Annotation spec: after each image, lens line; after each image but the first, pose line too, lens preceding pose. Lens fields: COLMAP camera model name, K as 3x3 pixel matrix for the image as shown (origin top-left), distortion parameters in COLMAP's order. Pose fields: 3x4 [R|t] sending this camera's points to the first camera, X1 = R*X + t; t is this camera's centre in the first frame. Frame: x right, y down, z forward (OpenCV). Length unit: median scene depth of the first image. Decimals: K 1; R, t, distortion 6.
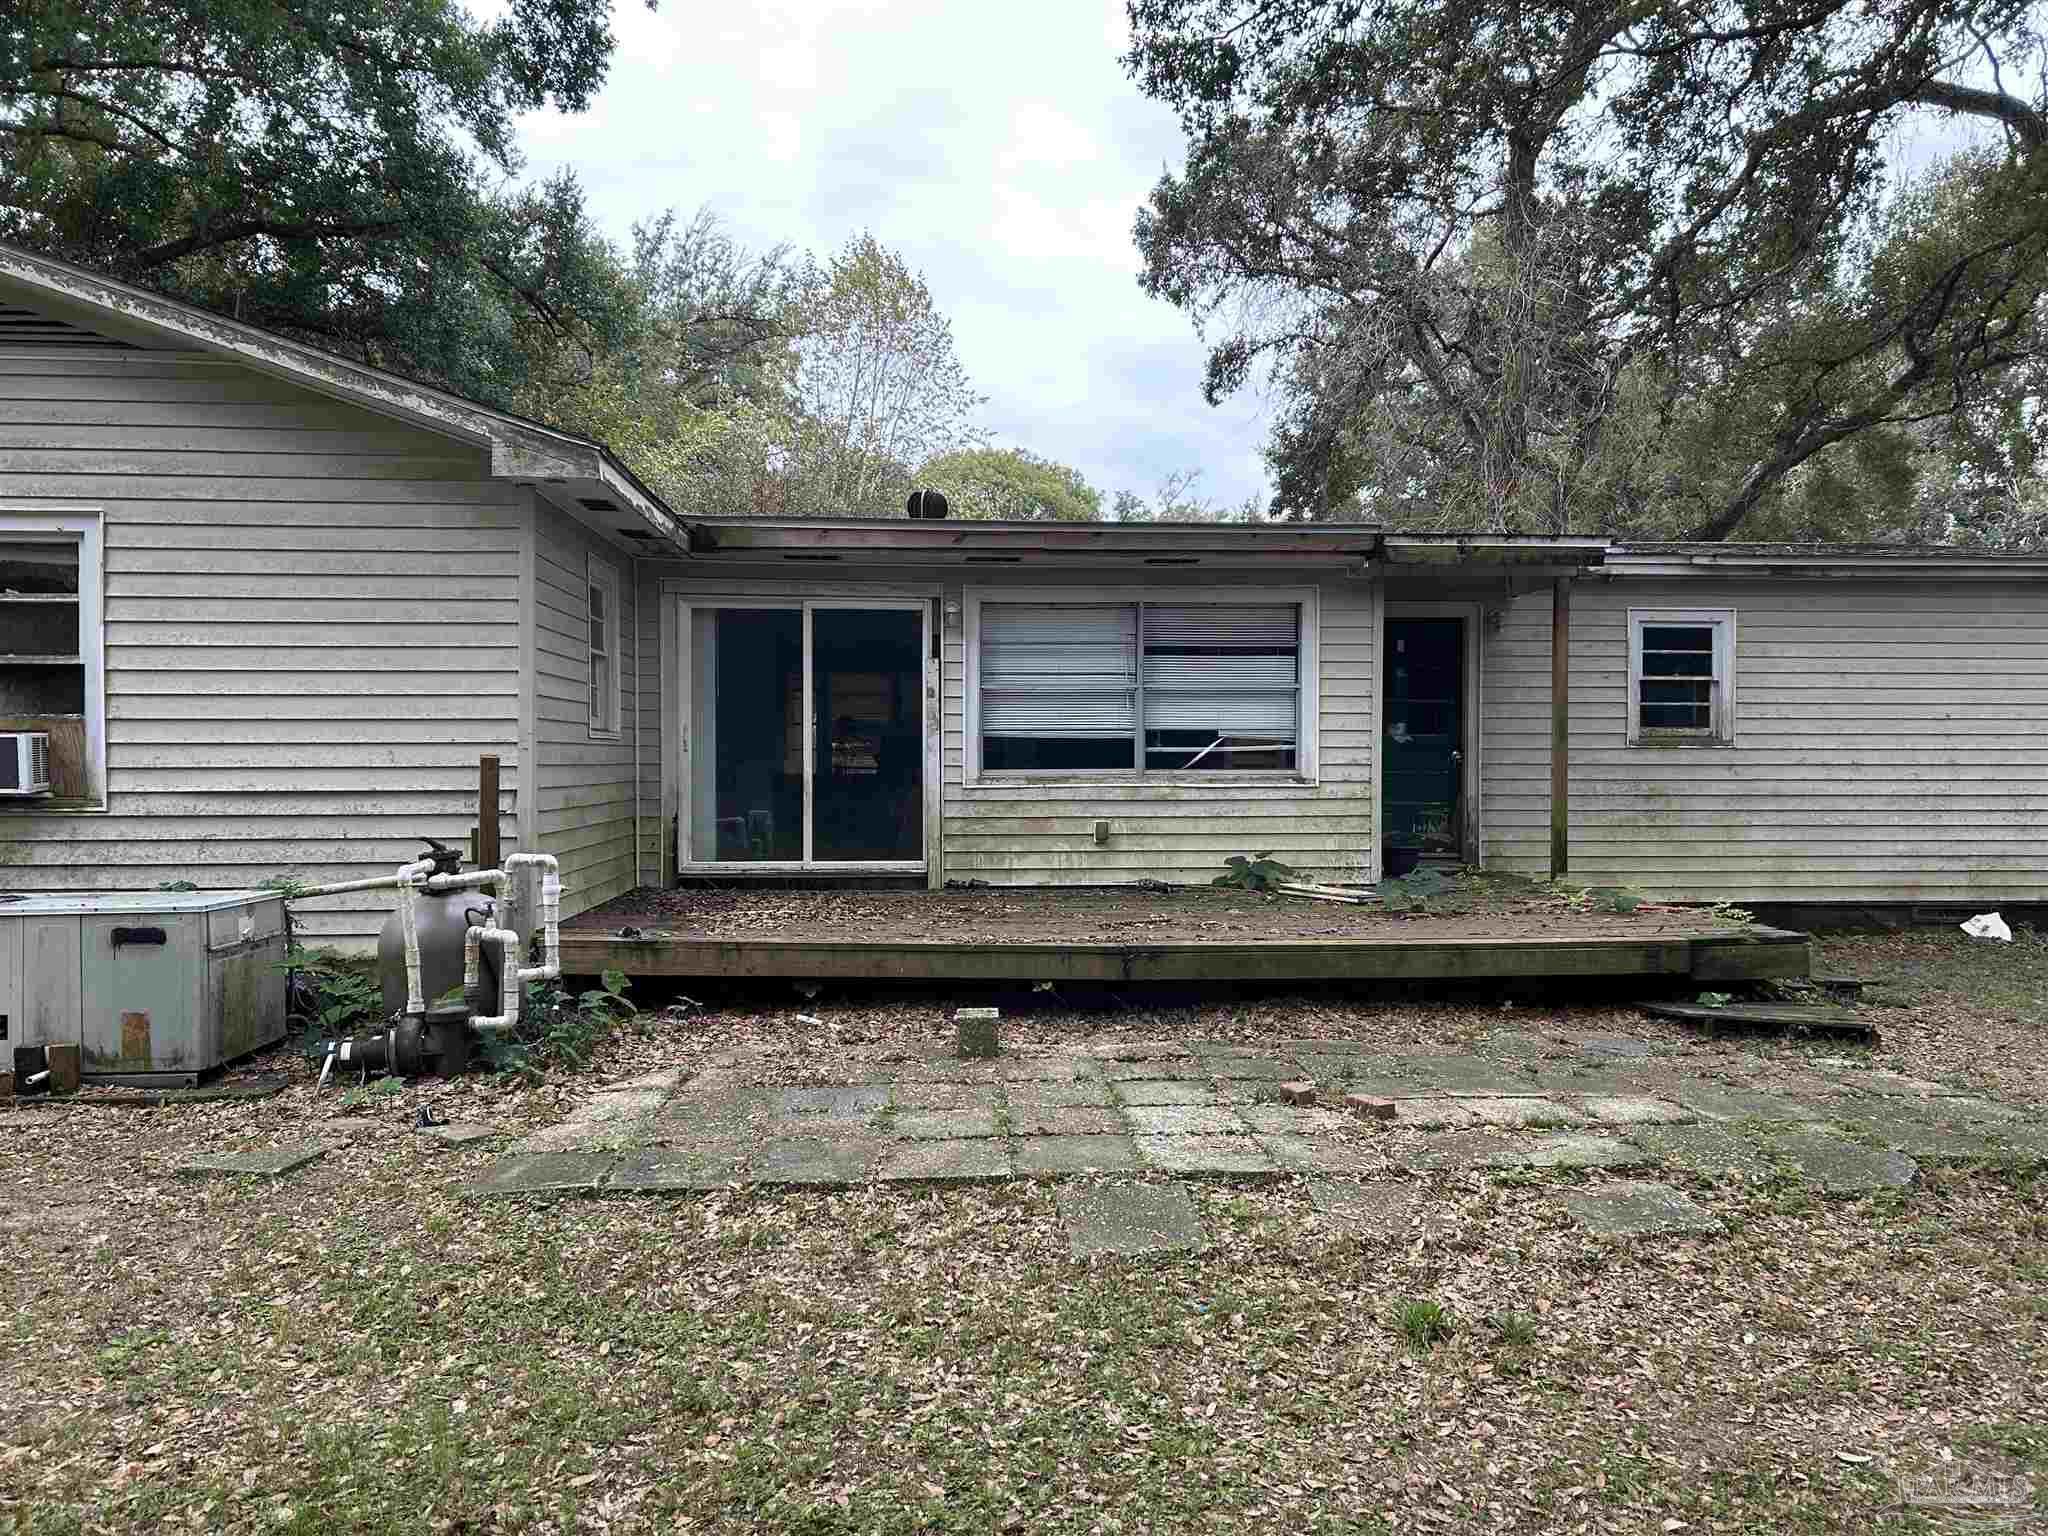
lens RADIAL K [[1526.9, 0, 1021.7], [0, 1526.9, 781.3], [0, 0, 1]] dist [0.011293, -0.025145]
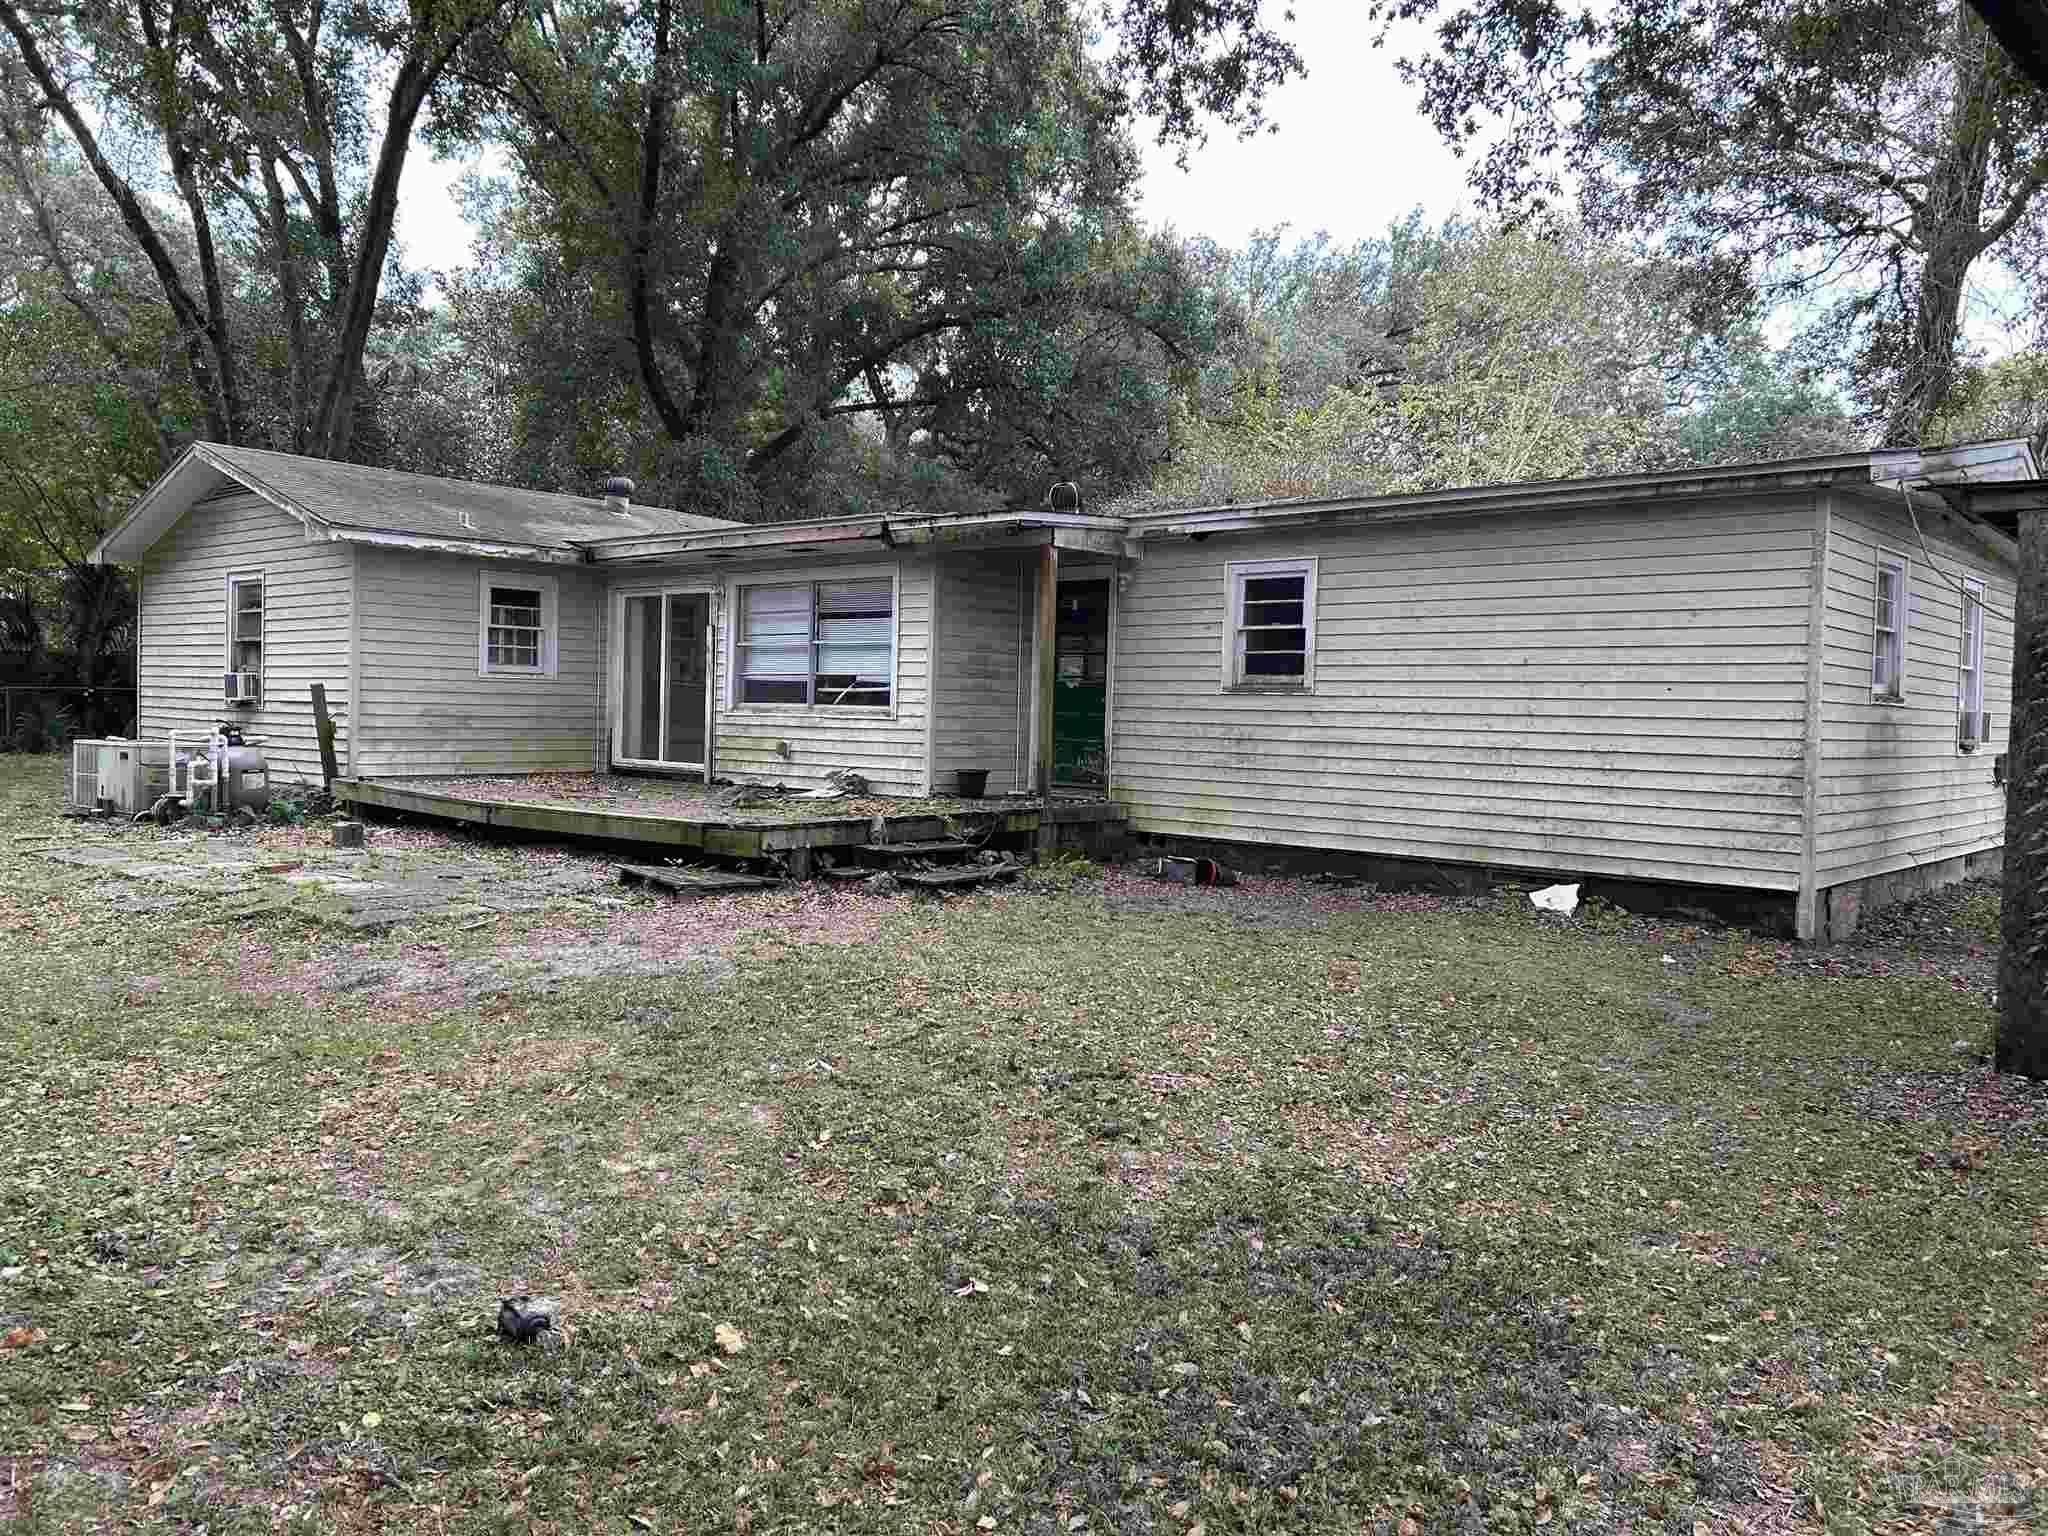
lens RADIAL K [[1526.9, 0, 1020.8], [0, 1526.9, 757.0], [0, 0, 1]] dist [0.011293, -0.025145]
pose [[0.713373, 0.037483, -0.699781, 1.153092], [-0.032041, 0.999269, 0.020861, 0.004833], [0.700052, 0.007539, 0.714052, 0.158005]]
